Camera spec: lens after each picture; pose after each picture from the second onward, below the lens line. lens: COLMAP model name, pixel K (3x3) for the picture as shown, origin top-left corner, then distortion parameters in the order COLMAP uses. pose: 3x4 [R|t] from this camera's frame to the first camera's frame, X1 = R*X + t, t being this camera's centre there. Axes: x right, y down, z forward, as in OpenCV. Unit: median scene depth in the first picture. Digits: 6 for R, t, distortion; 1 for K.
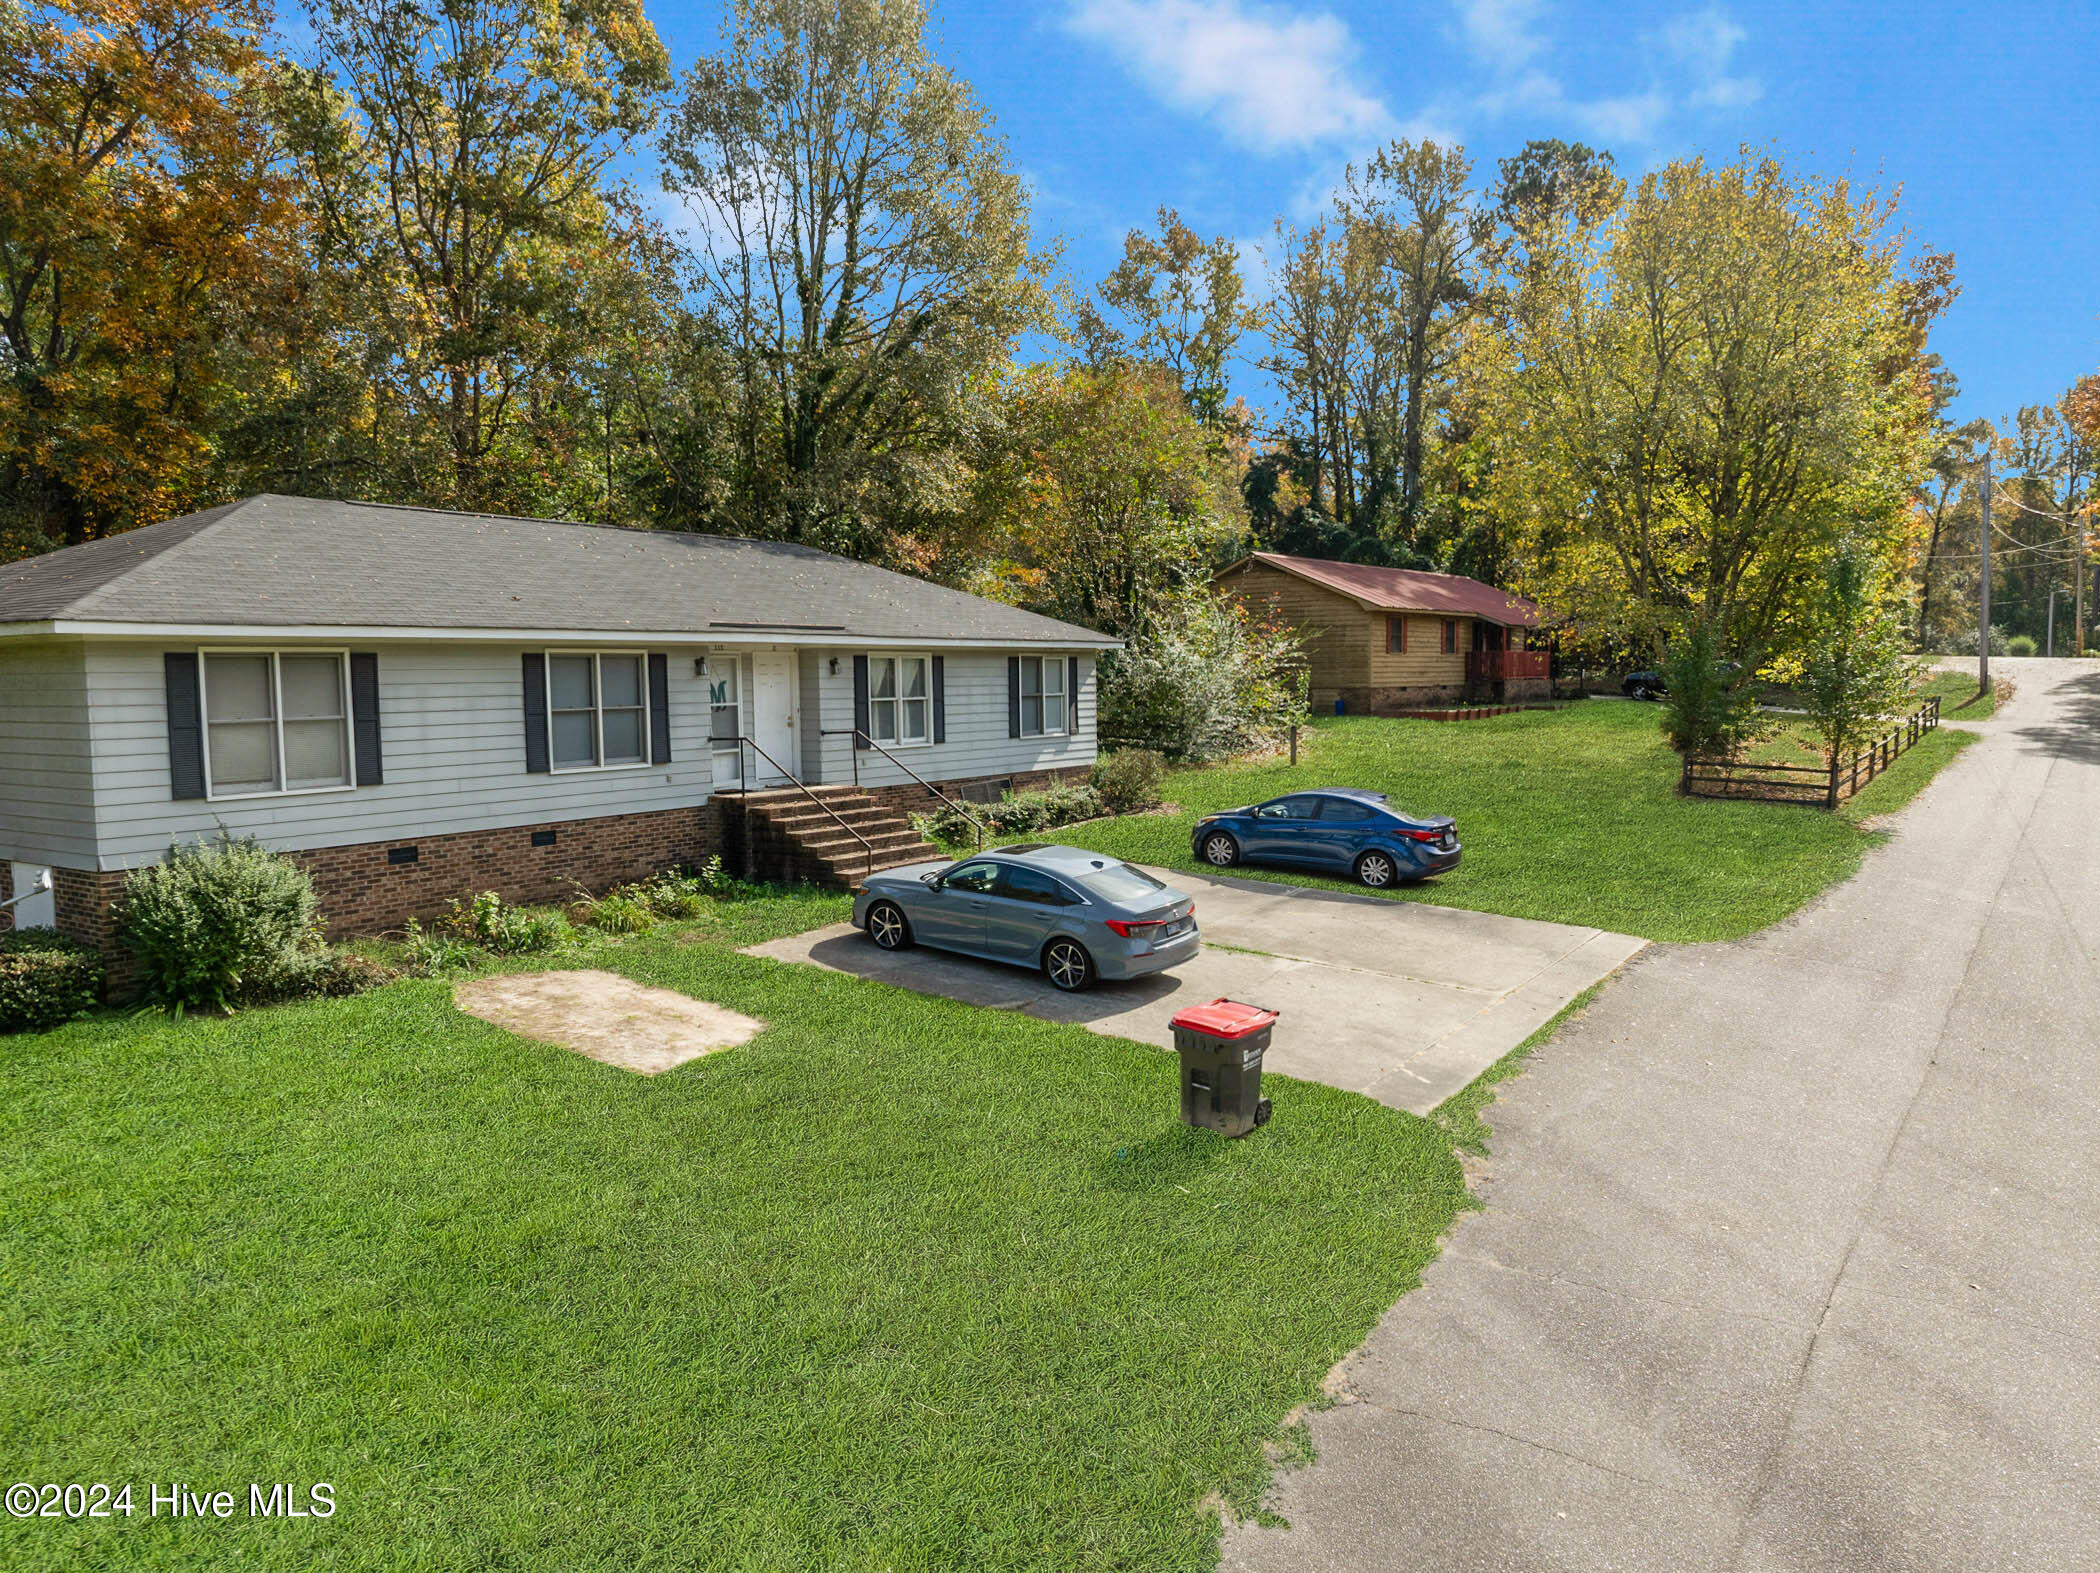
lens RADIAL K [[1478.6, 0, 1048.7], [0, 1478.6, 794.3], [0, 0, 1]] dist [-0.024233, 0.001990]
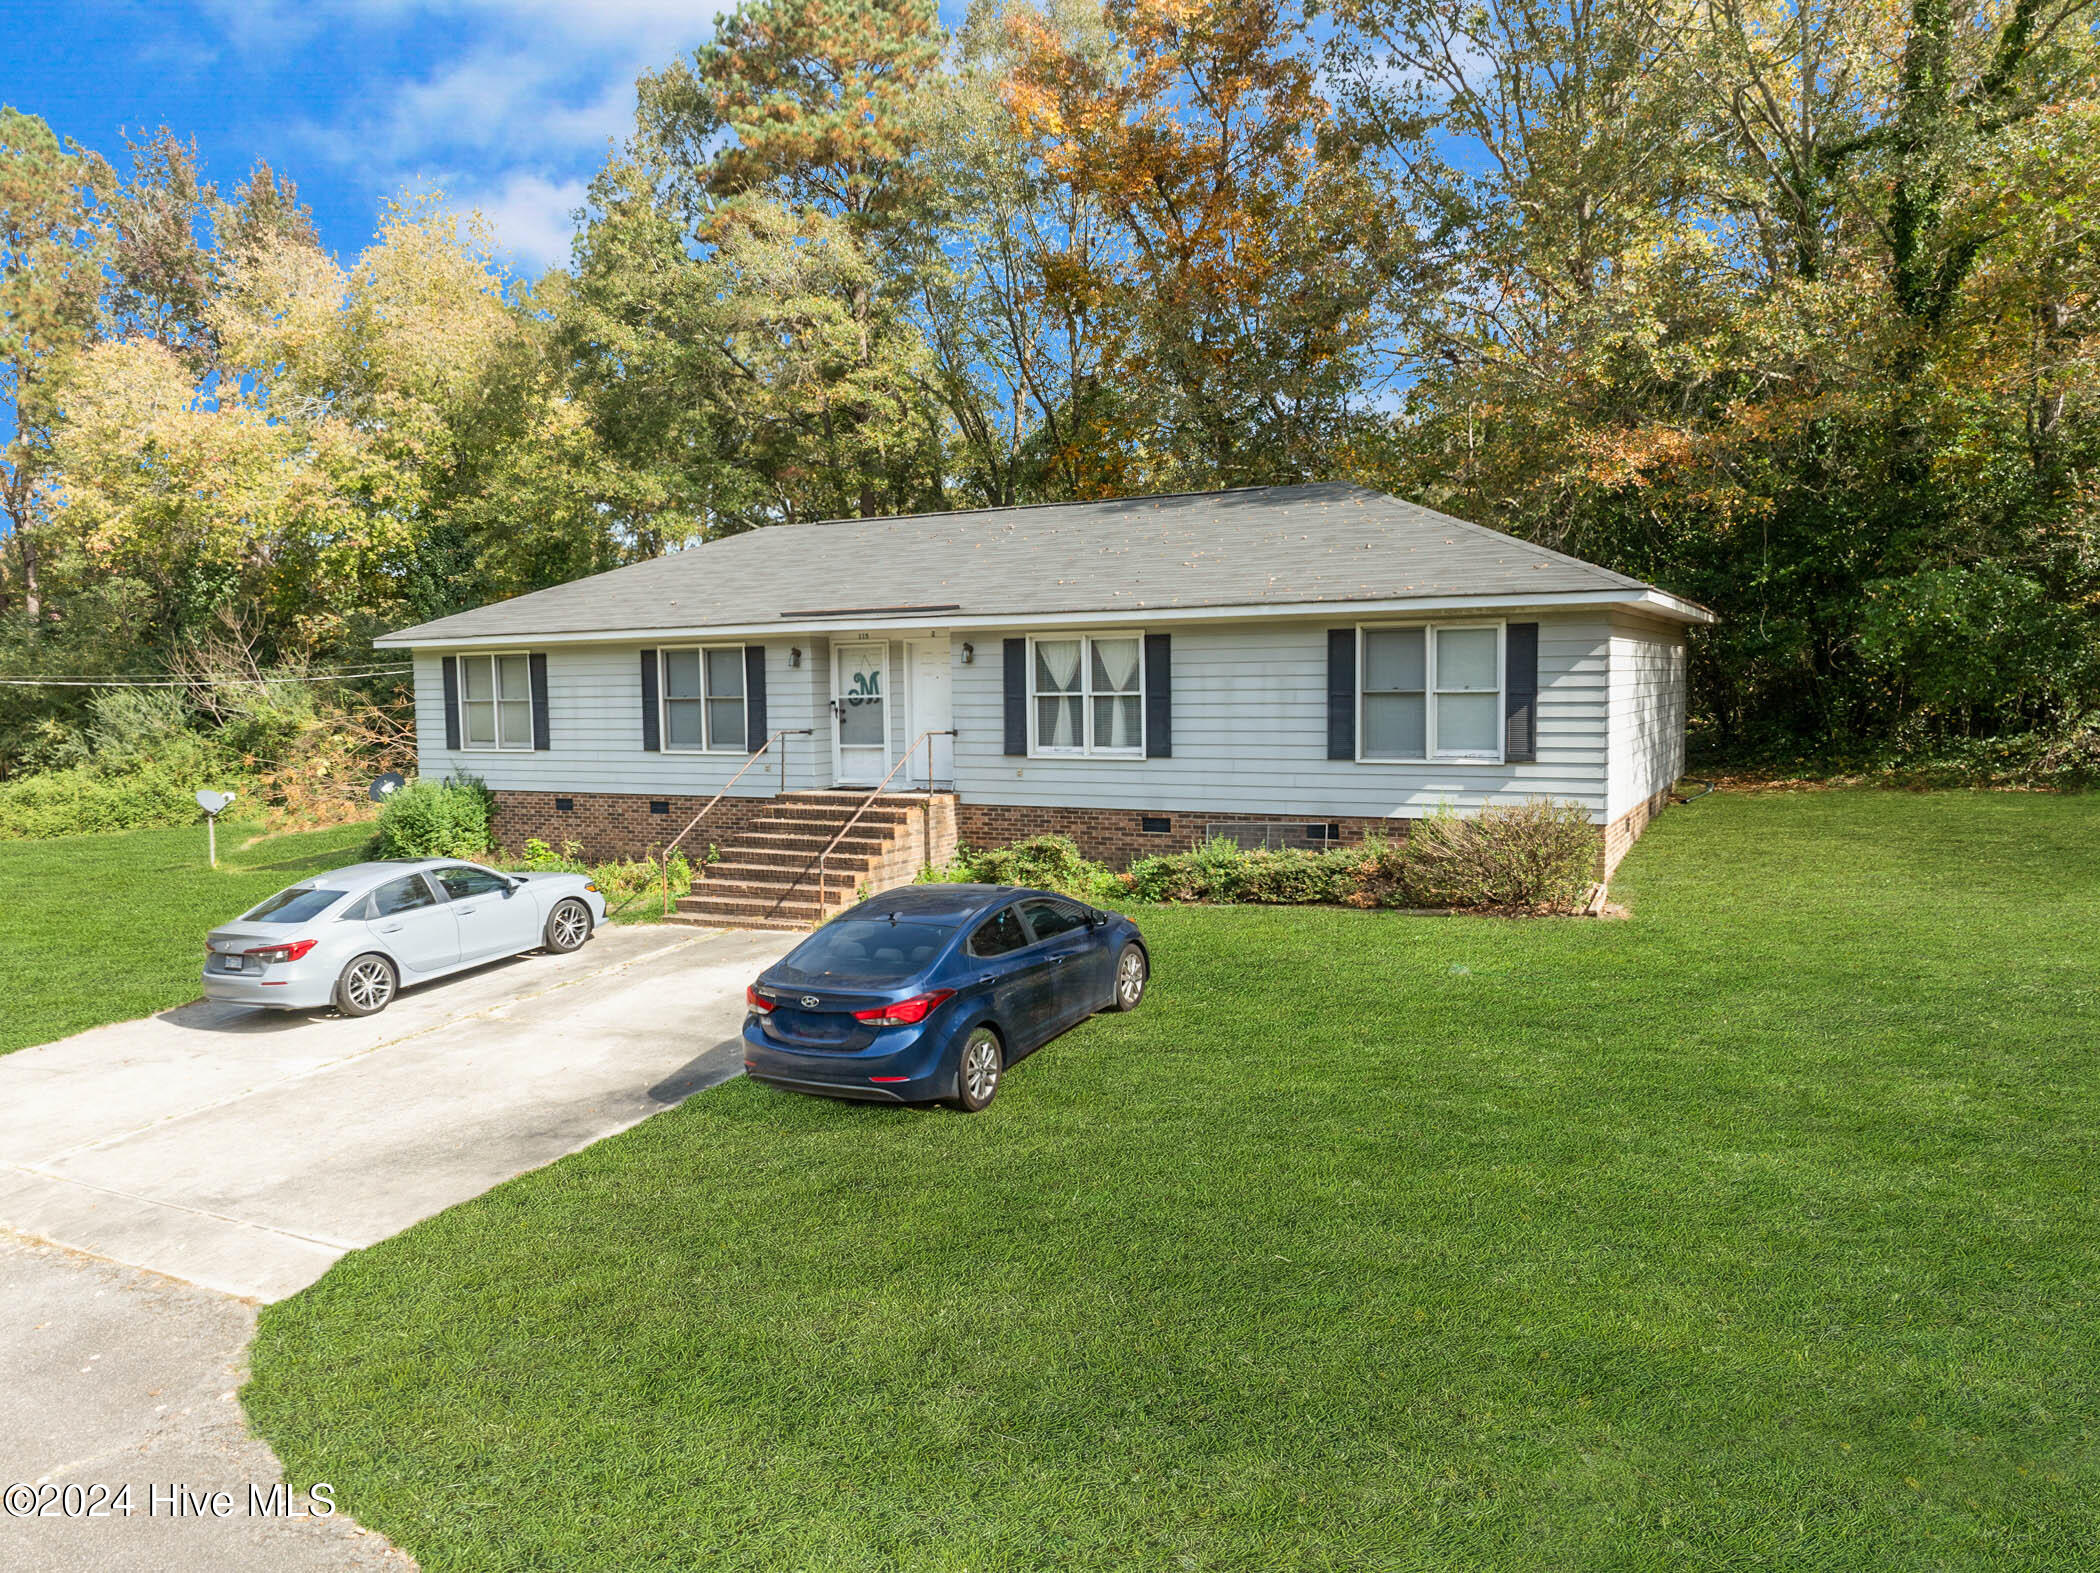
lens RADIAL K [[1478.6, 0, 1048.7], [0, 1478.6, 794.3], [0, 0, 1]] dist [-0.024233, 0.001990]
pose [[0.092398, 0.099297, -0.990759, 0.735287], [-0.059241, 0.993801, 0.094077, -0.094660], [0.993958, 0.050001, 0.097708, 1.032002]]
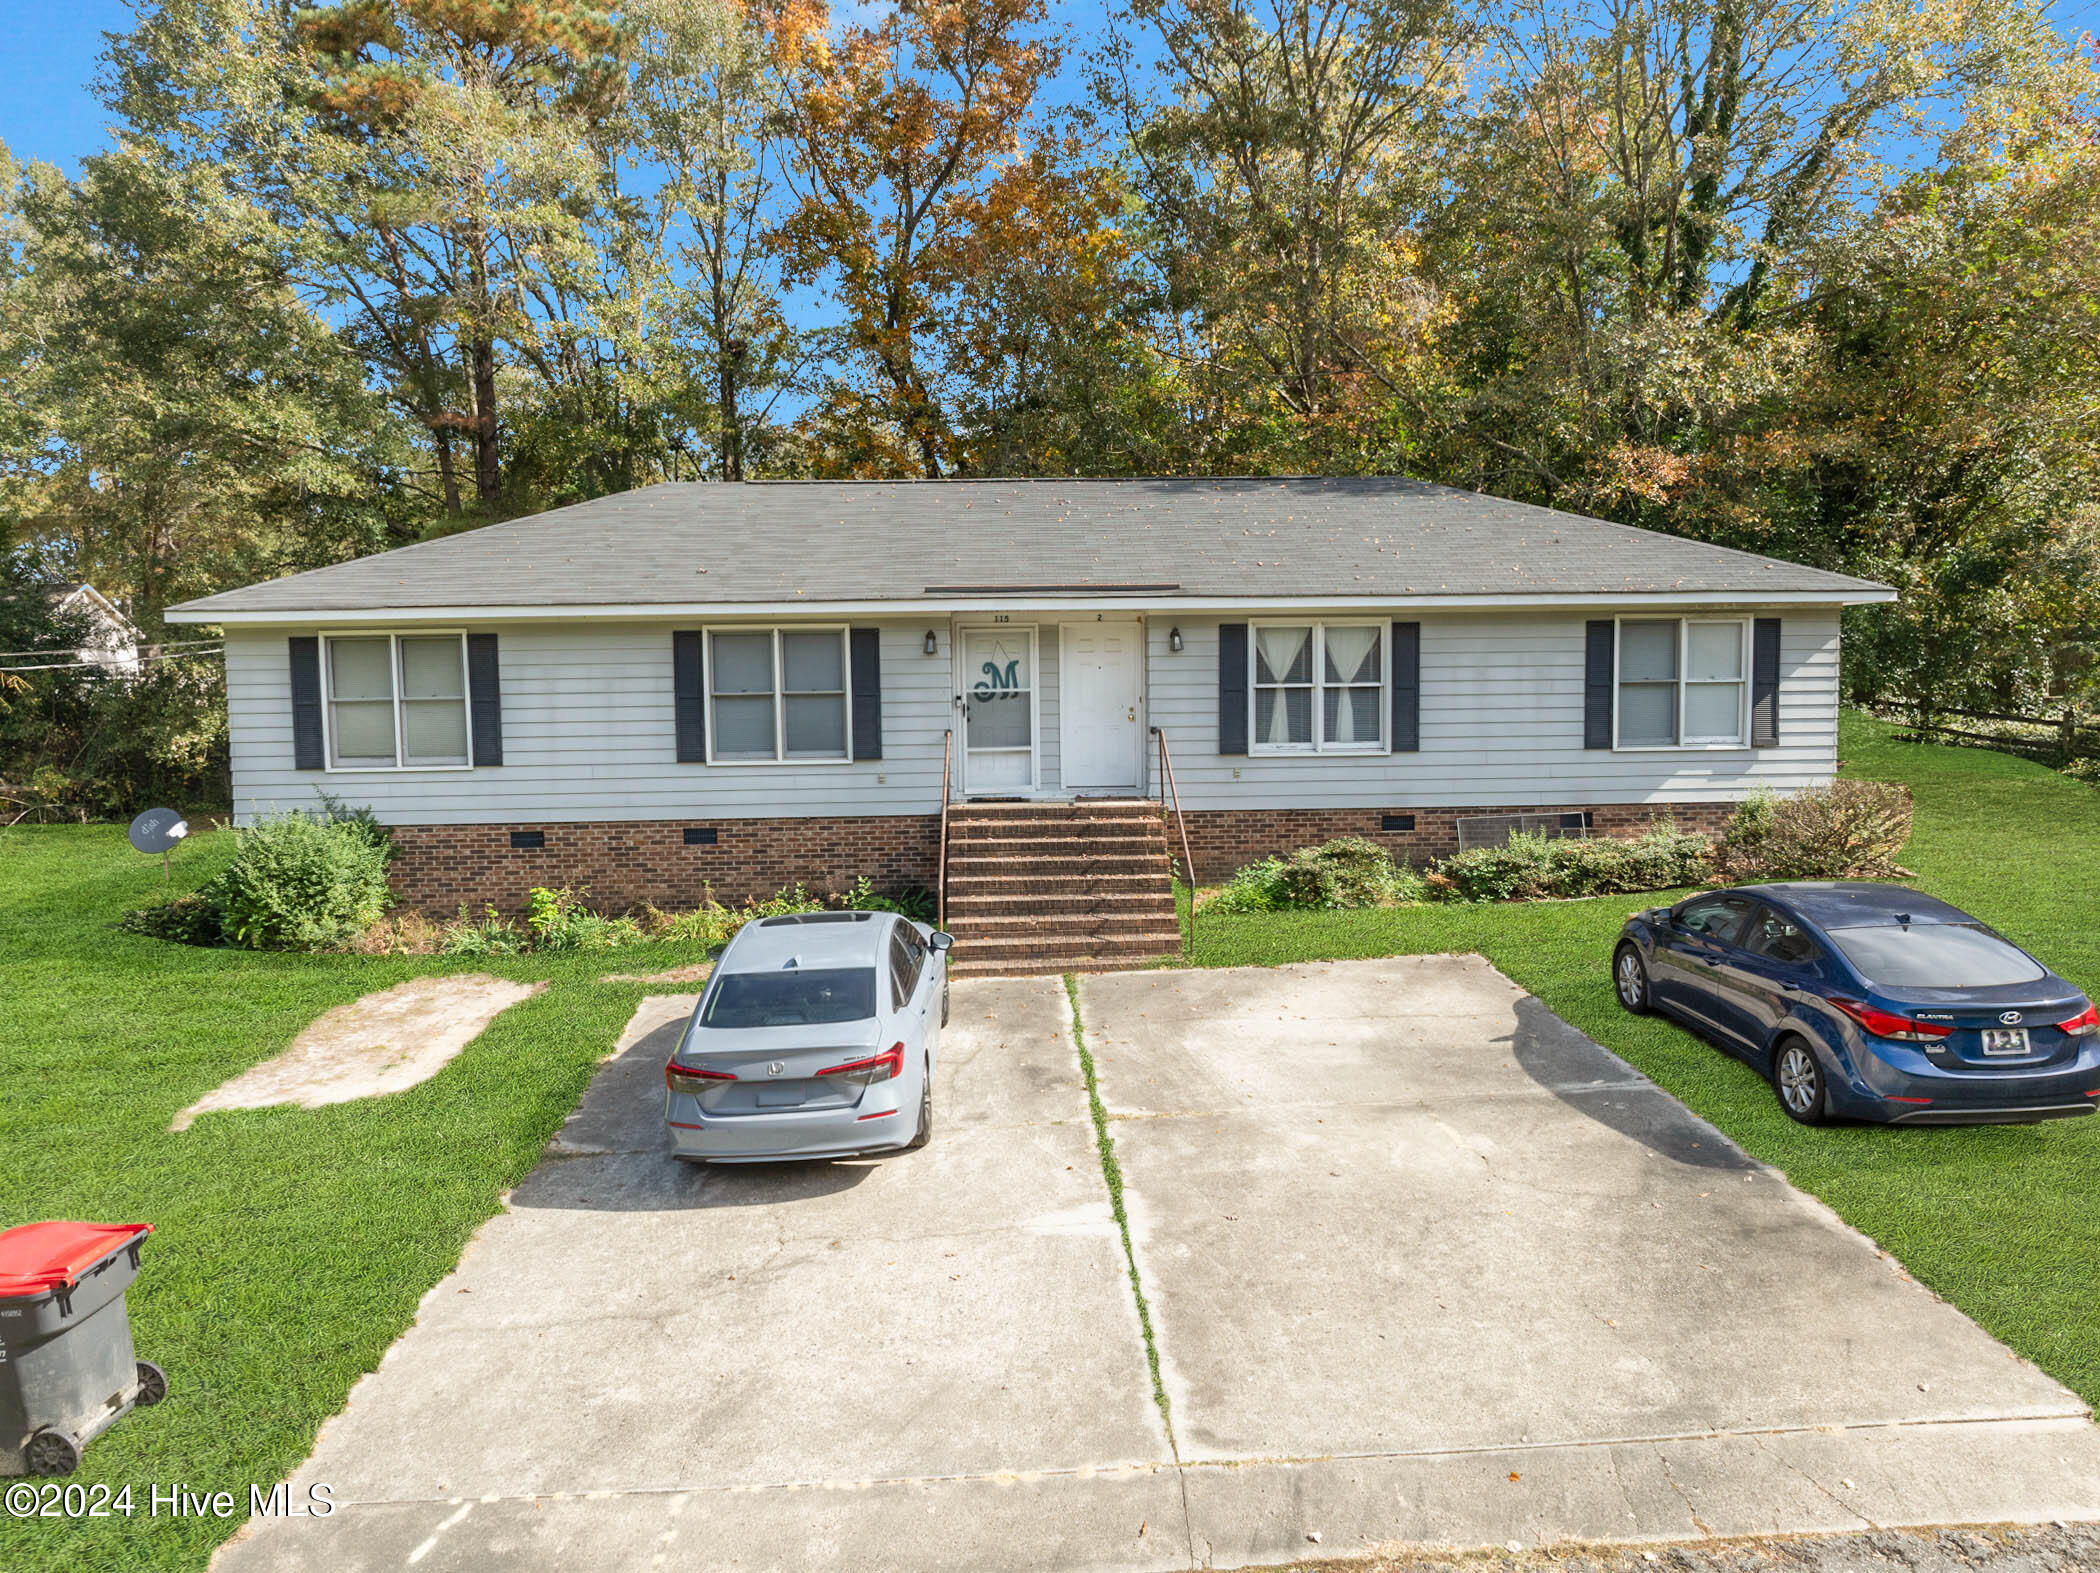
lens RADIAL K [[1478.6, 0, 1048.7], [0, 1478.6, 794.3], [0, 0, 1]] dist [-0.024233, 0.001990]
pose [[0.586274, 0.079501, -0.806202, 0.441301], [-0.059076, 0.996719, 0.055328, -0.050342], [0.807956, 0.015189, 0.589047, 0.553261]]
